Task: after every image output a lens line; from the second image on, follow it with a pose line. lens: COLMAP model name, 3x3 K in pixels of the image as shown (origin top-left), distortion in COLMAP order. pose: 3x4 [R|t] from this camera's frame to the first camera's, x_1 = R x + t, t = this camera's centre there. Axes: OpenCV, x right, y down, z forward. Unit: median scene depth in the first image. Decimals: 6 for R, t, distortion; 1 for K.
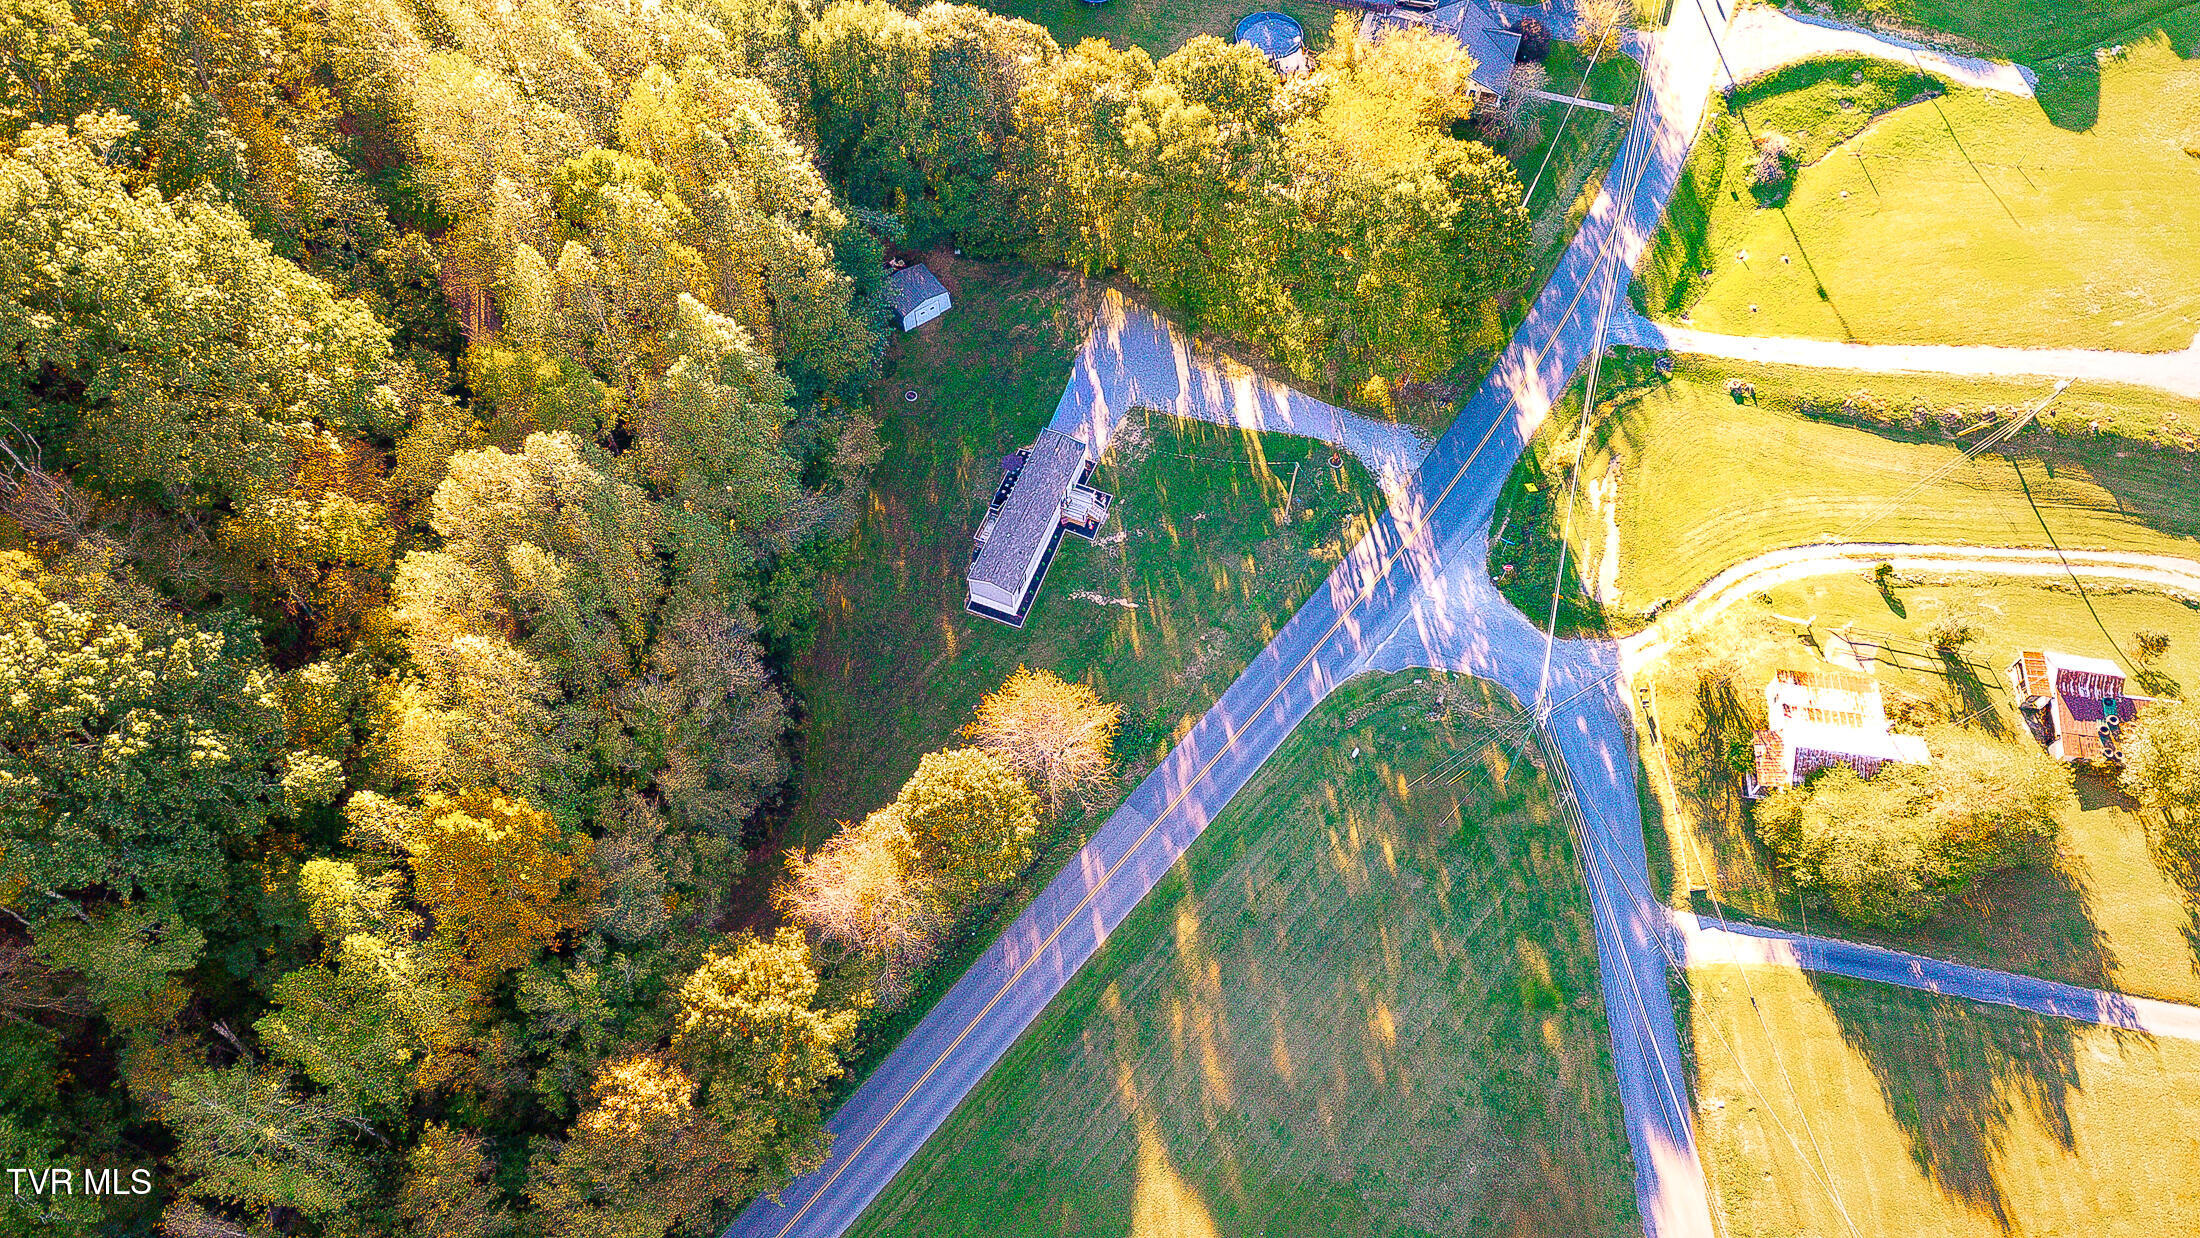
lens RADIAL K [[1540.5, 0, 1100.0], [0, 1540.5, 619.0], [0, 0, 1]] dist [0.116402, -0.124002]
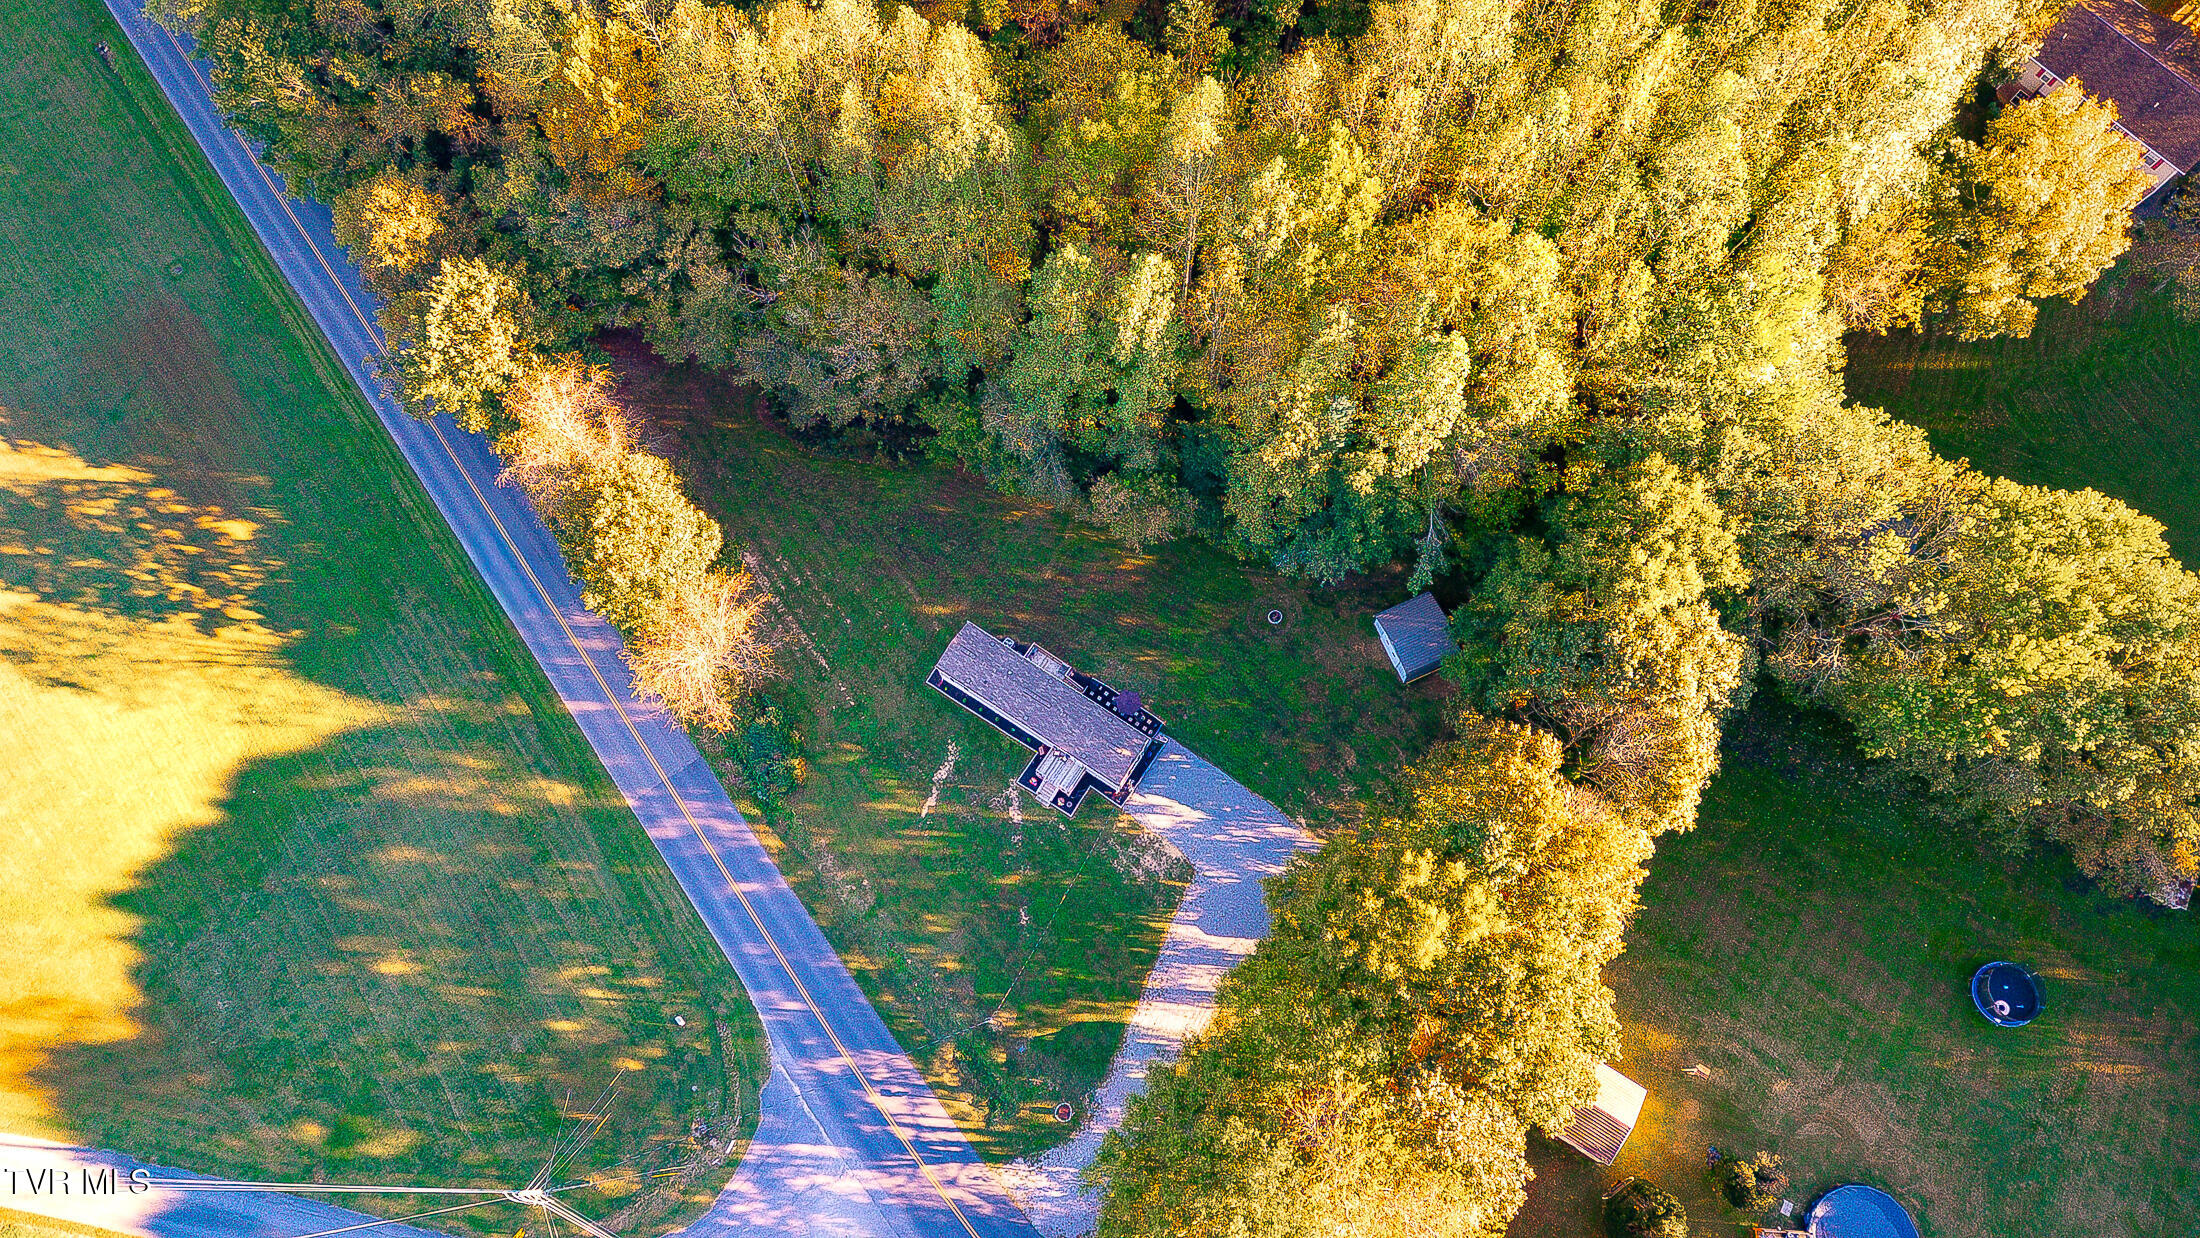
lens RADIAL K [[1556.7, 0, 1096.7], [0, 1556.7, 608.1], [0, 0, 1]] dist [0.087294, -0.066114]
pose [[-0.209127, 0.937404, -0.278459, 0.136835], [-0.838698, -0.025510, 0.543999, -0.558356], [0.502843, 0.347307, 0.791534, 0.313100]]
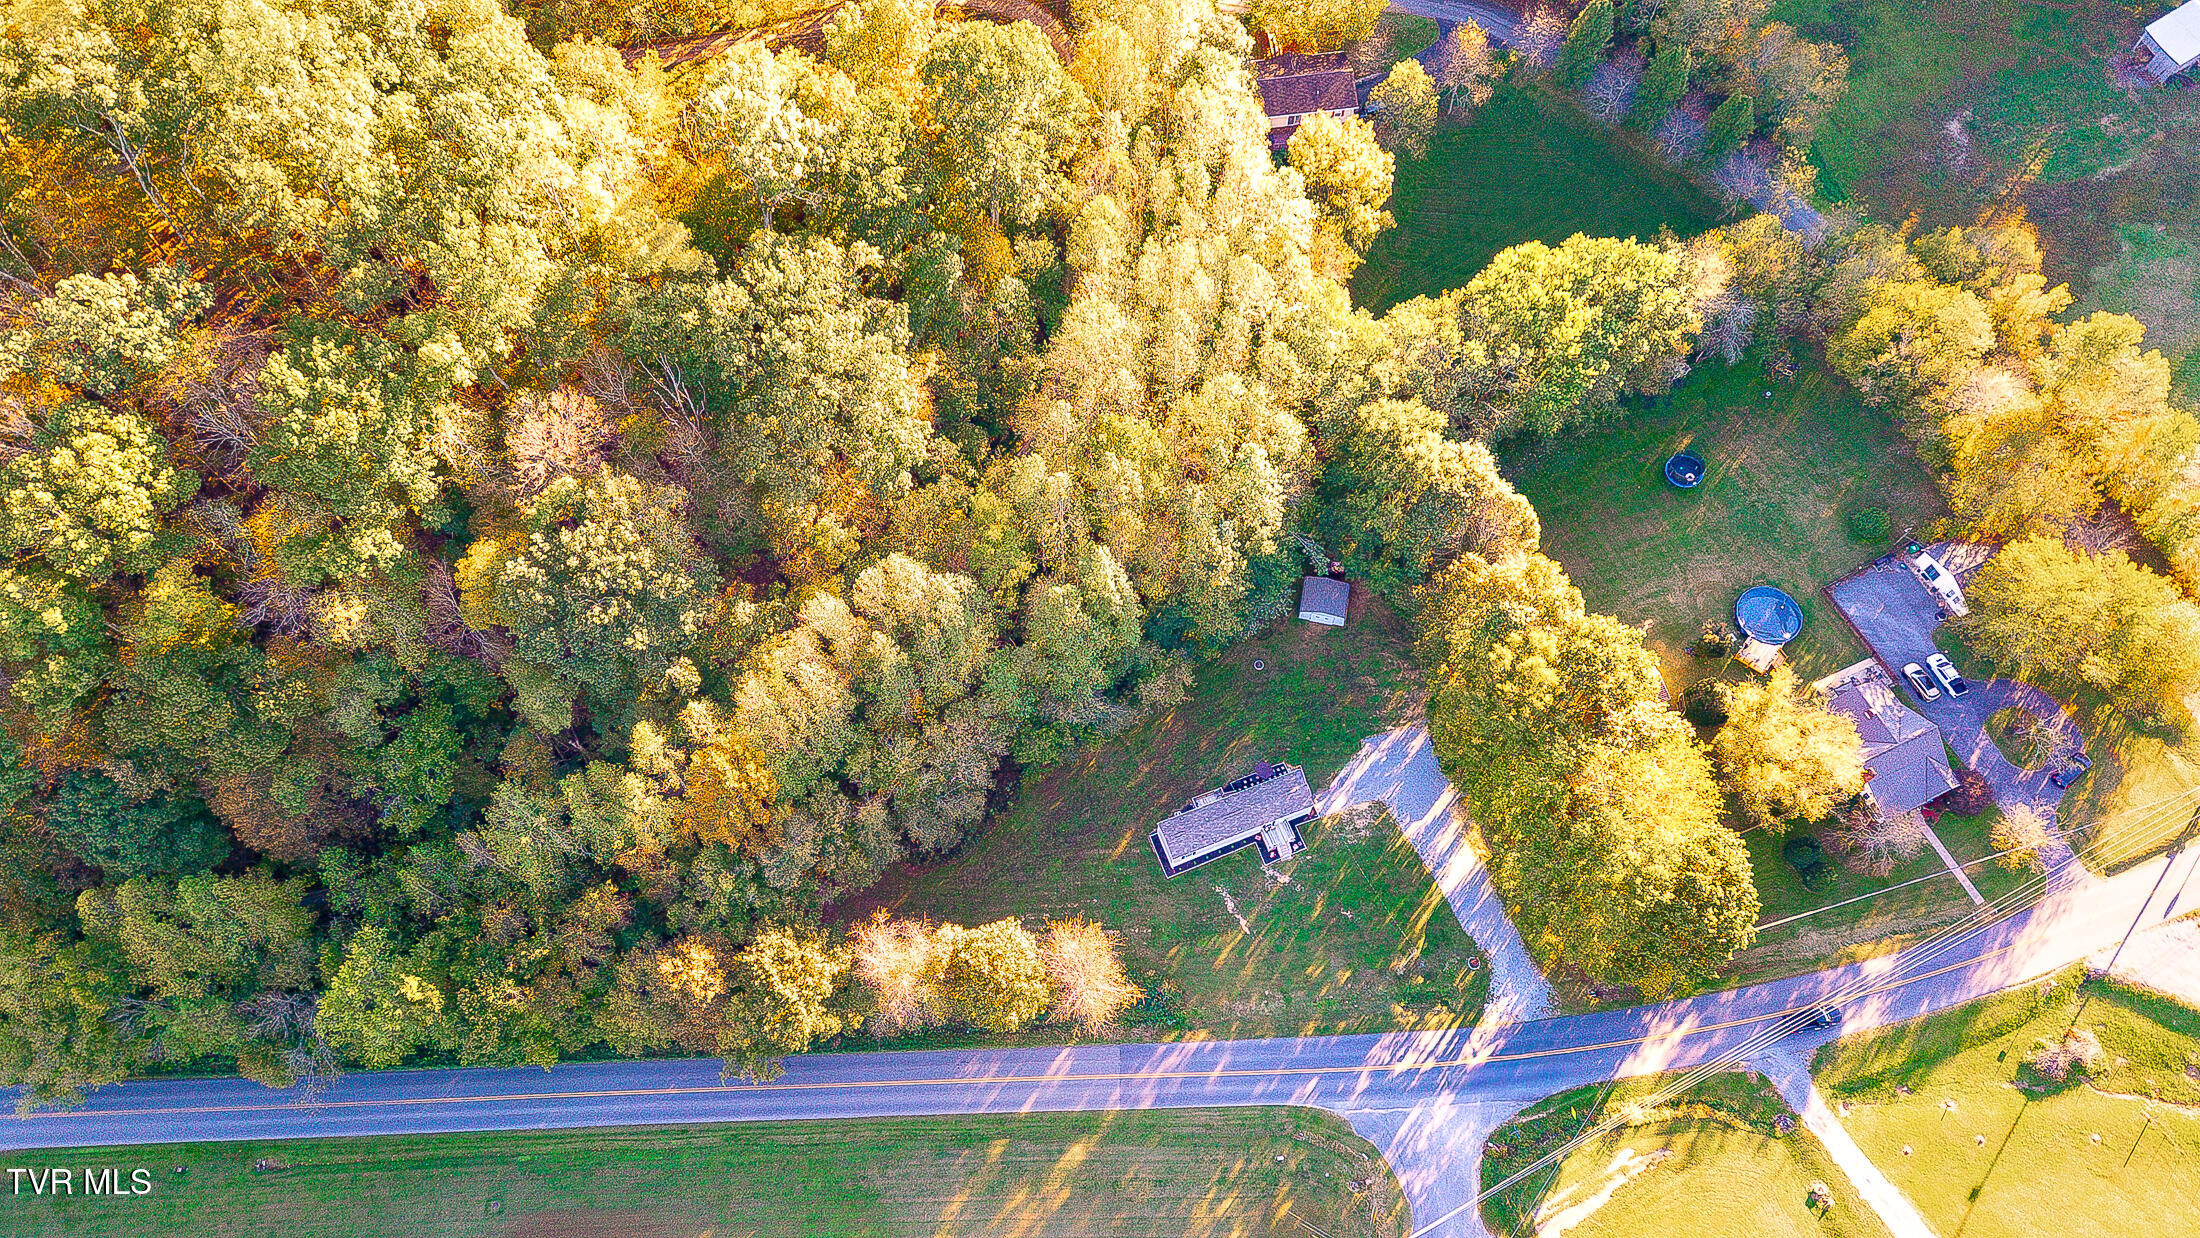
lens RADIAL K [[1556.7, 0, 1096.7], [0, 1556.7, 608.1], [0, 0, 1]] dist [0.087294, -0.066114]
pose [[0.681253, 0.665439, -0.305099, 0.148156], [-0.633236, 0.744789, 0.210481, -0.383559], [0.367296, 0.049809, 0.928769, -0.212433]]
